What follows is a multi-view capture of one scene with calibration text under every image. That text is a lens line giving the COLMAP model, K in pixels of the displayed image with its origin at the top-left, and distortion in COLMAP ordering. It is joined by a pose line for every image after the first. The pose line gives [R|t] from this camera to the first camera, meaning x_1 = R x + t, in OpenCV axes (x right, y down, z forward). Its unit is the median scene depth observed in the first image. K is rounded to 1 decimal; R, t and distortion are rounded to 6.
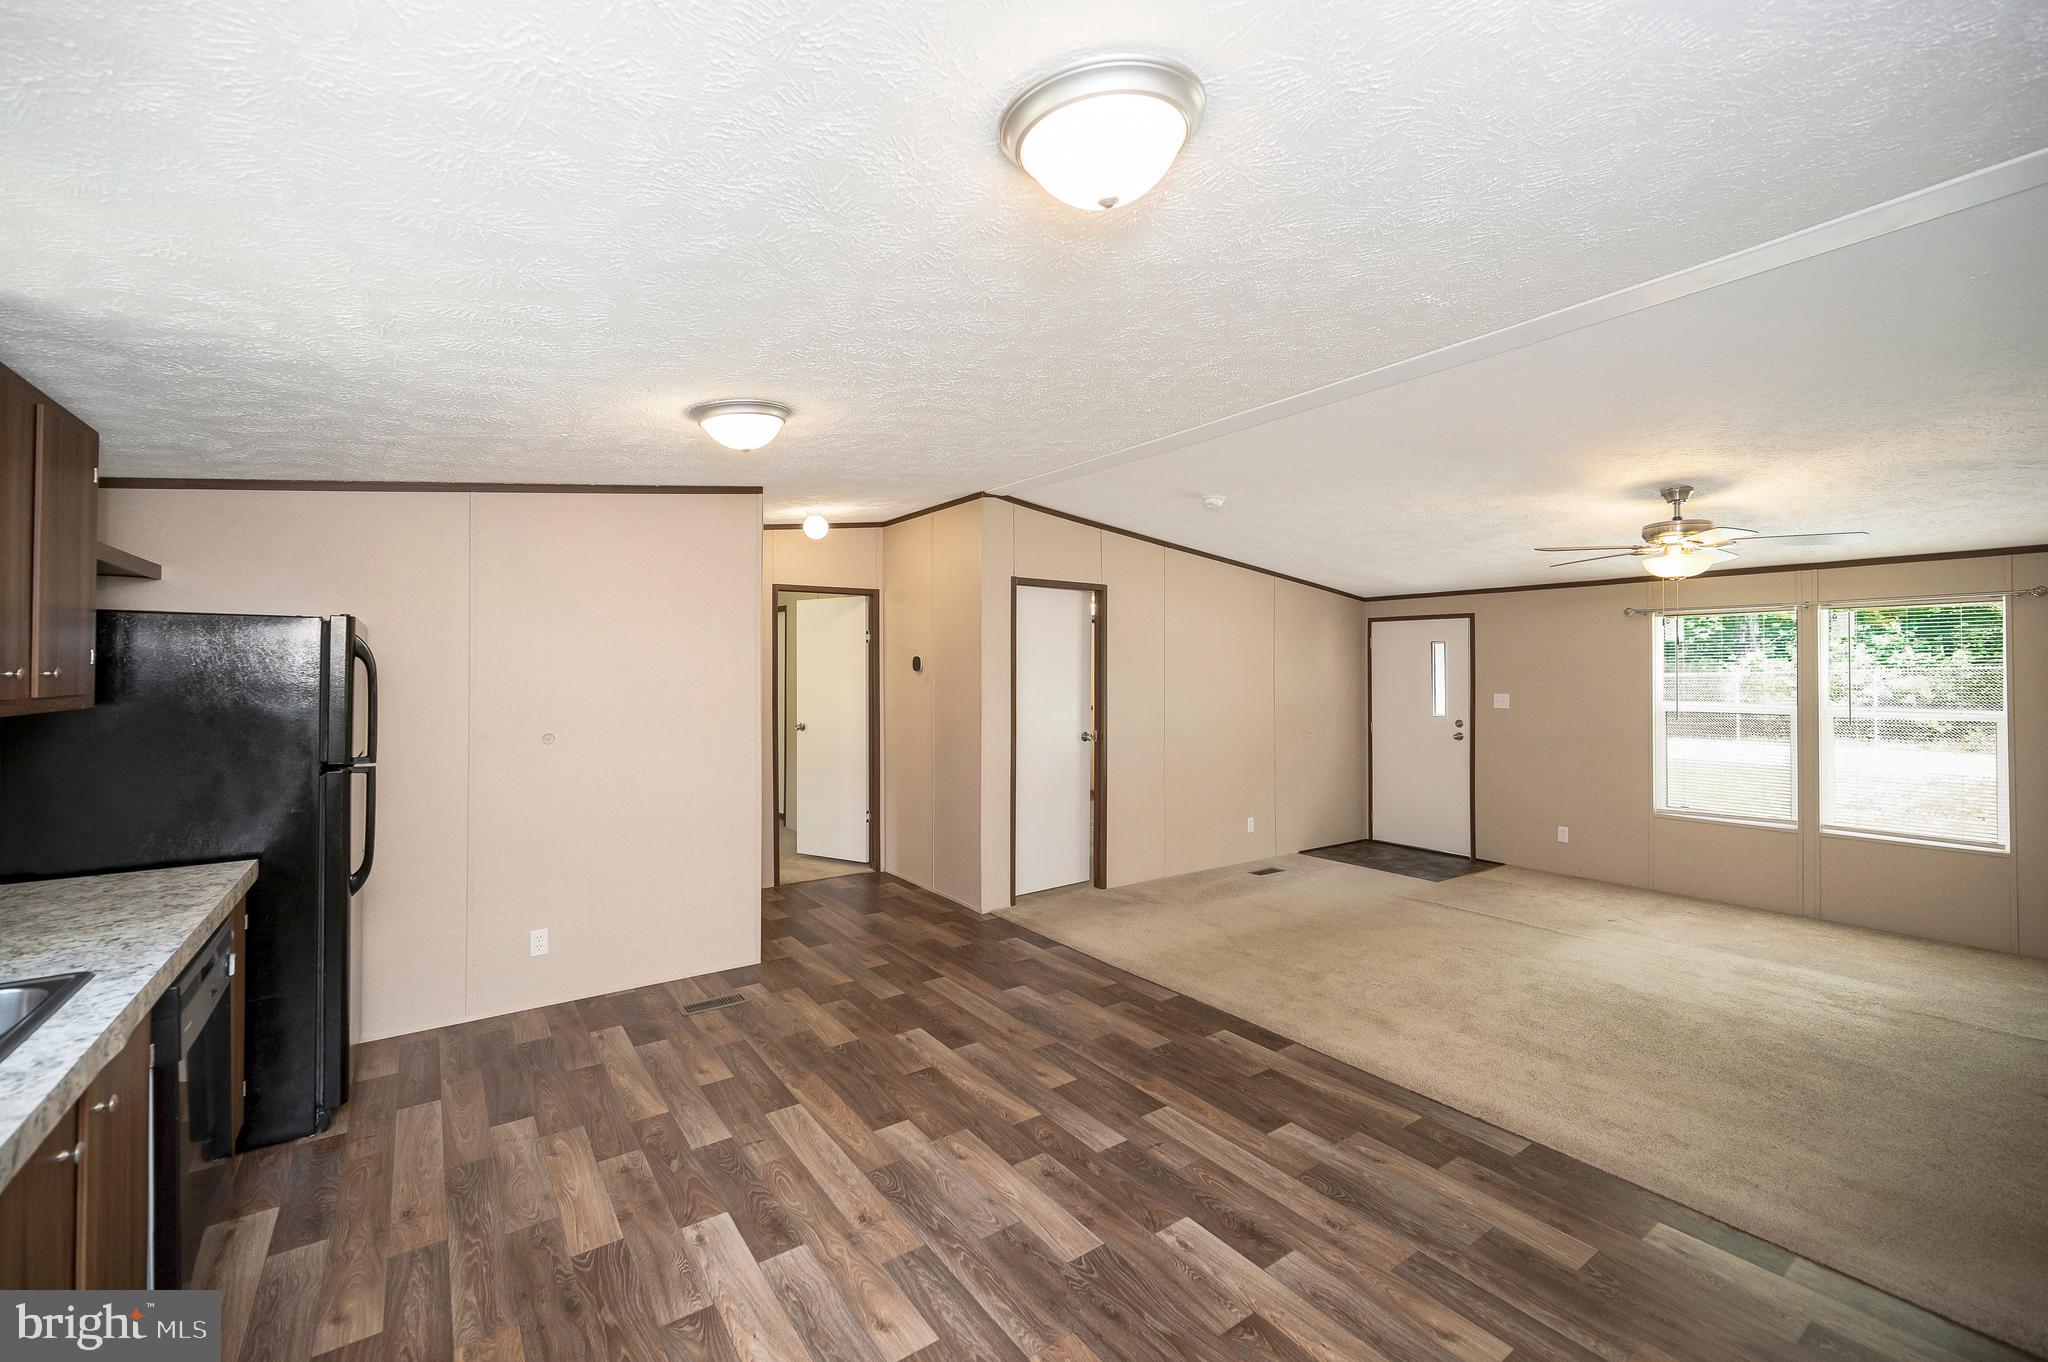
lens RADIAL K [[852.0, 0, 1030.2], [0, 852.0, 668.5], [0, 0, 1]] dist [0.000854, -0.000142]
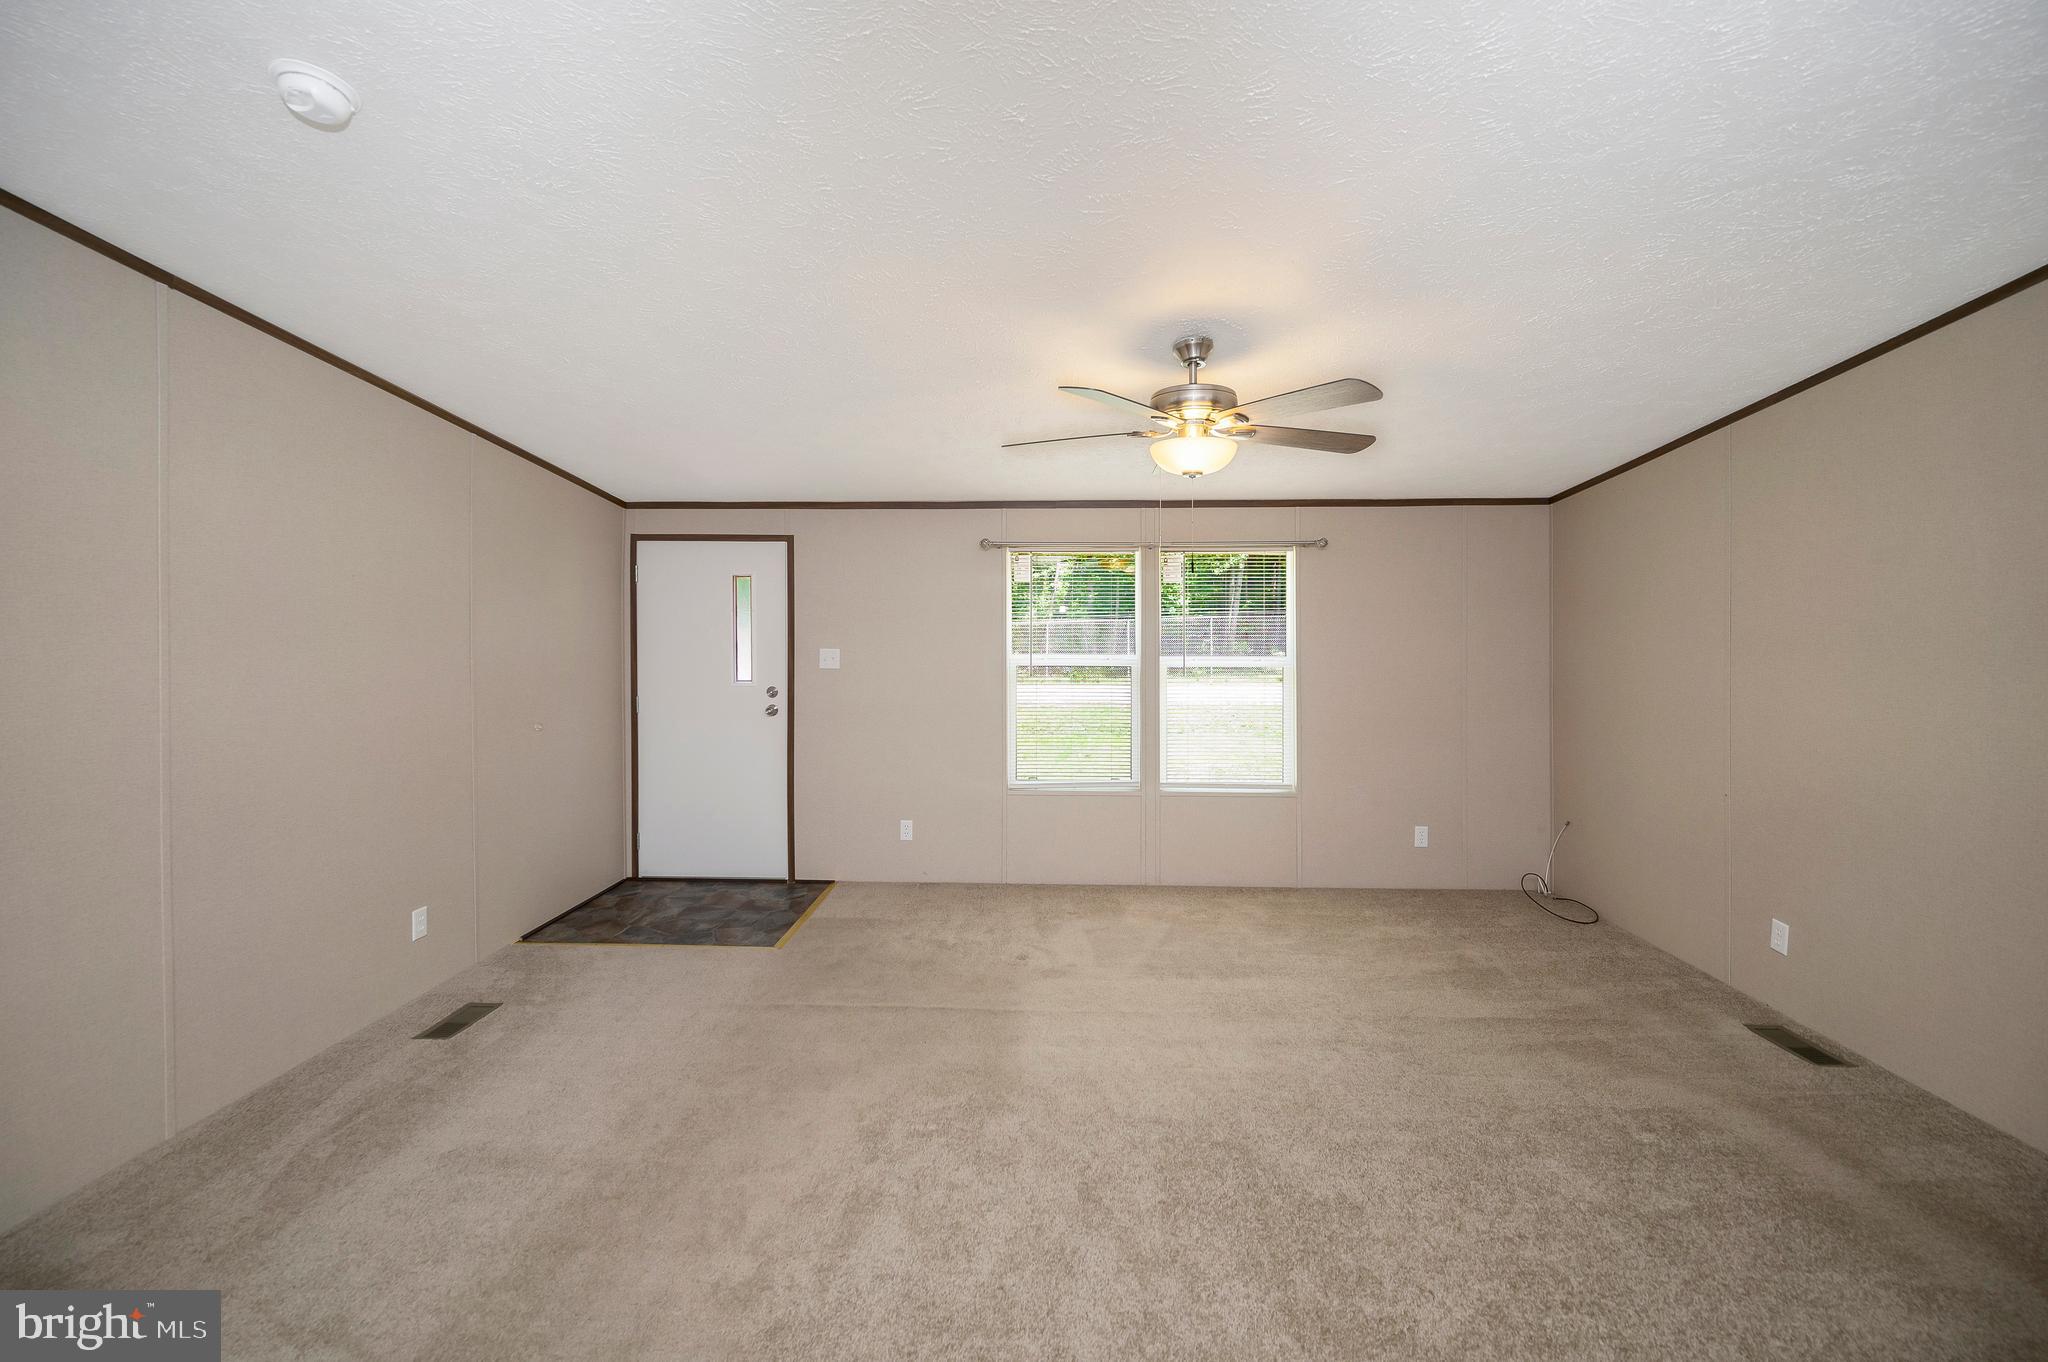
lens RADIAL K [[835.0, 0, 1028.4], [0, 835.0, 631.0], [0, 0, 1]] dist [-0.000066, -0.000294]
pose [[0.615018, -0.002761, 0.788508, 0.193427], [-0.003777, 0.999972, 0.006448, 0.019475], [-0.788504, -0.006943, 0.614990, 0.867268]]
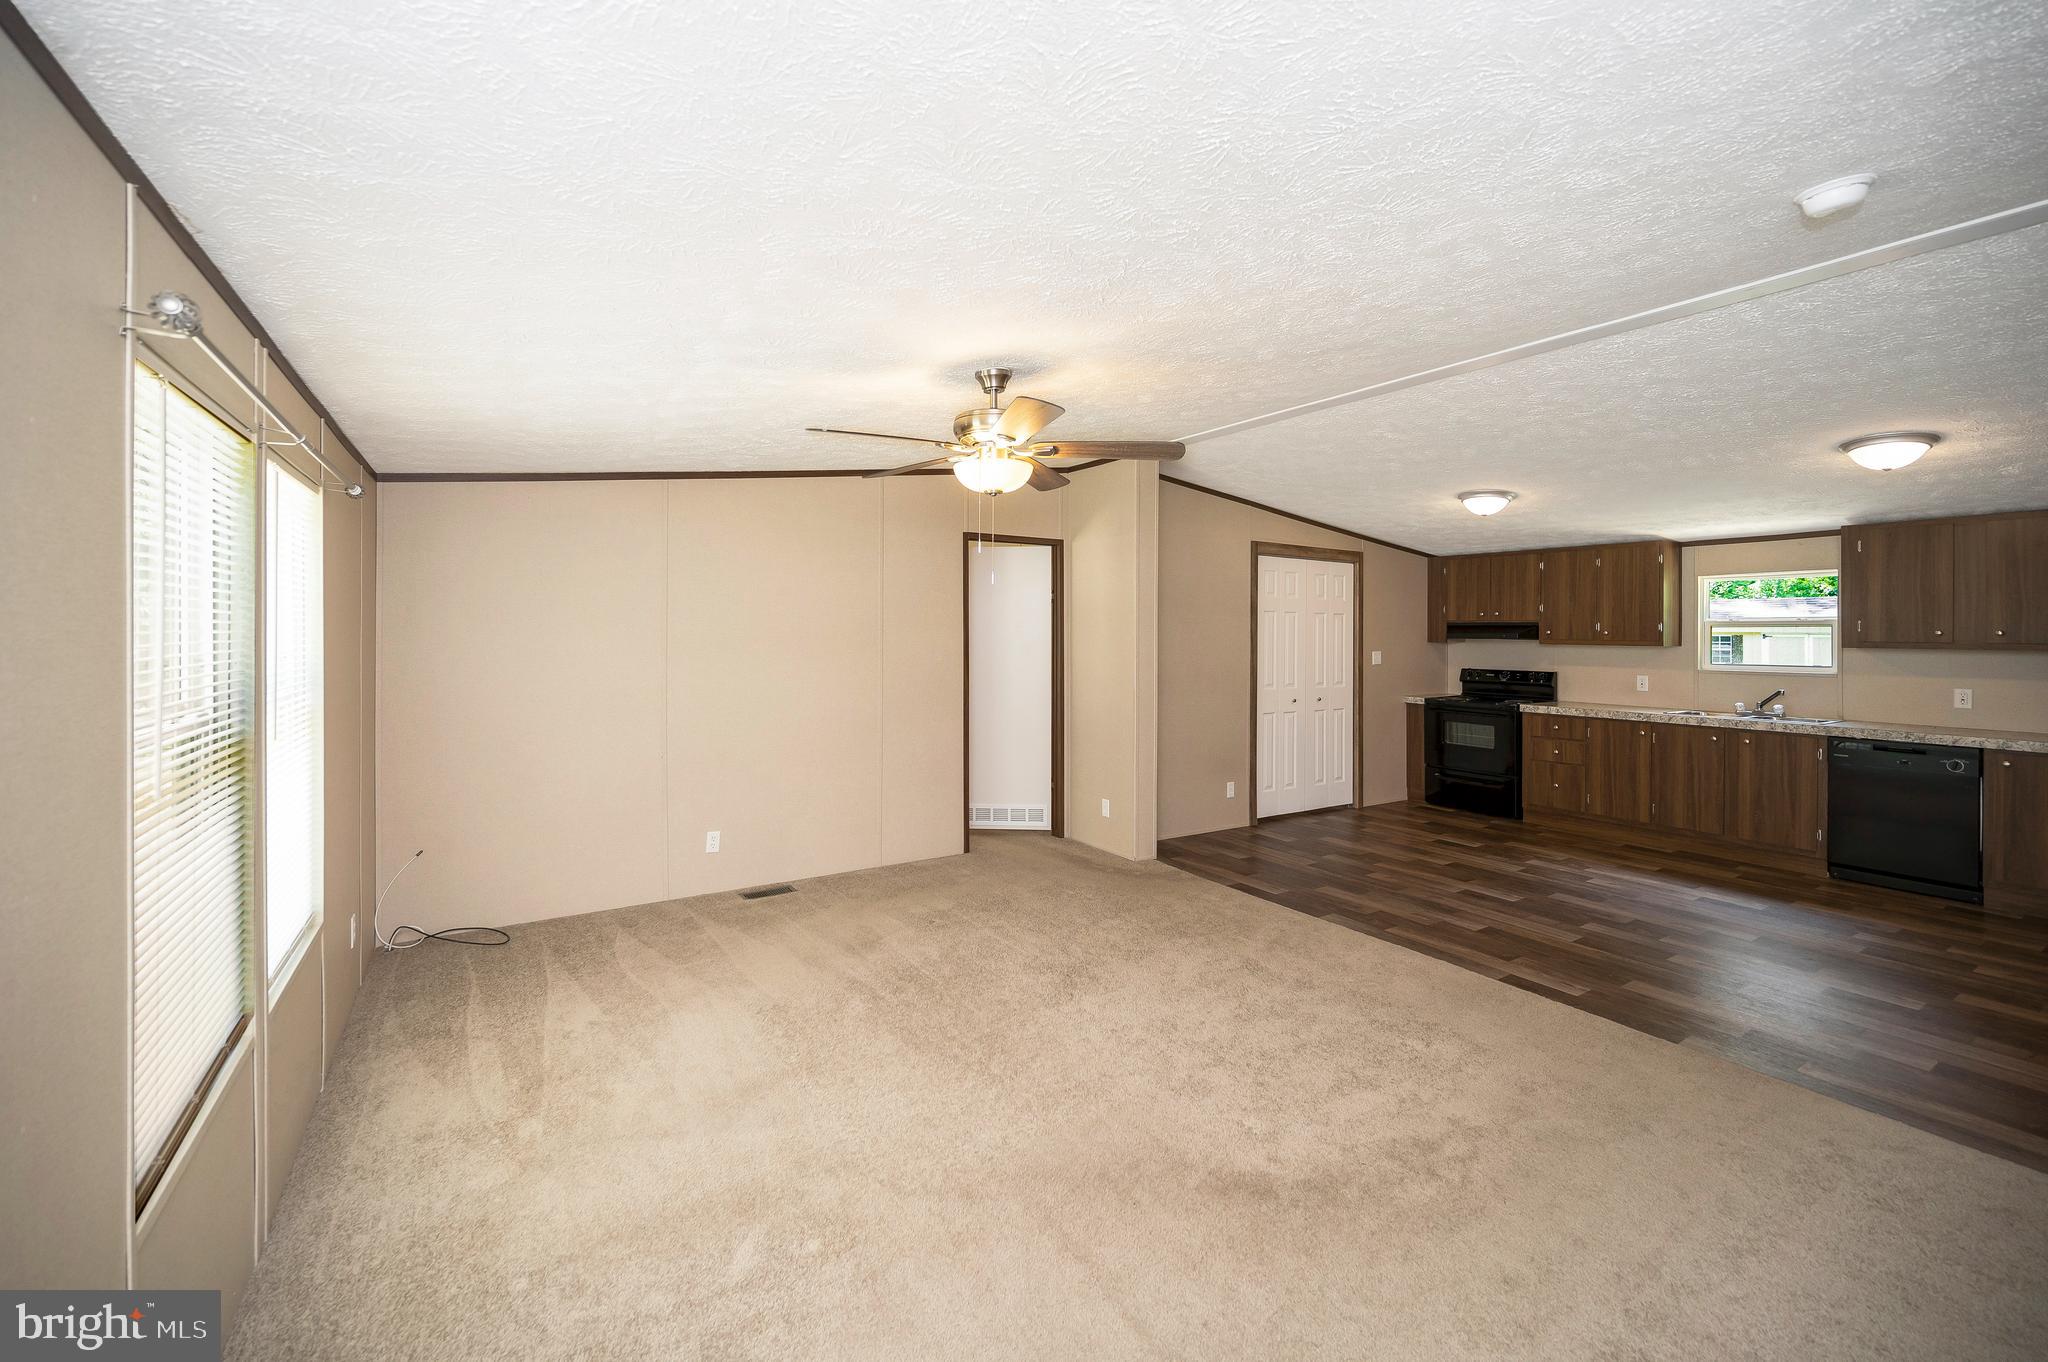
lens RADIAL K [[830.0, 0, 1018.6], [0, 830.0, 634.4], [0, 0, 1]] dist [-0.001938, -0.000193]
pose [[-0.998393, -0.006363, 0.056306, 0.880584], [-0.006551, 0.999974, -0.003144, 0.021509], [-0.056285, -0.003507, -0.998409, 2.142299]]
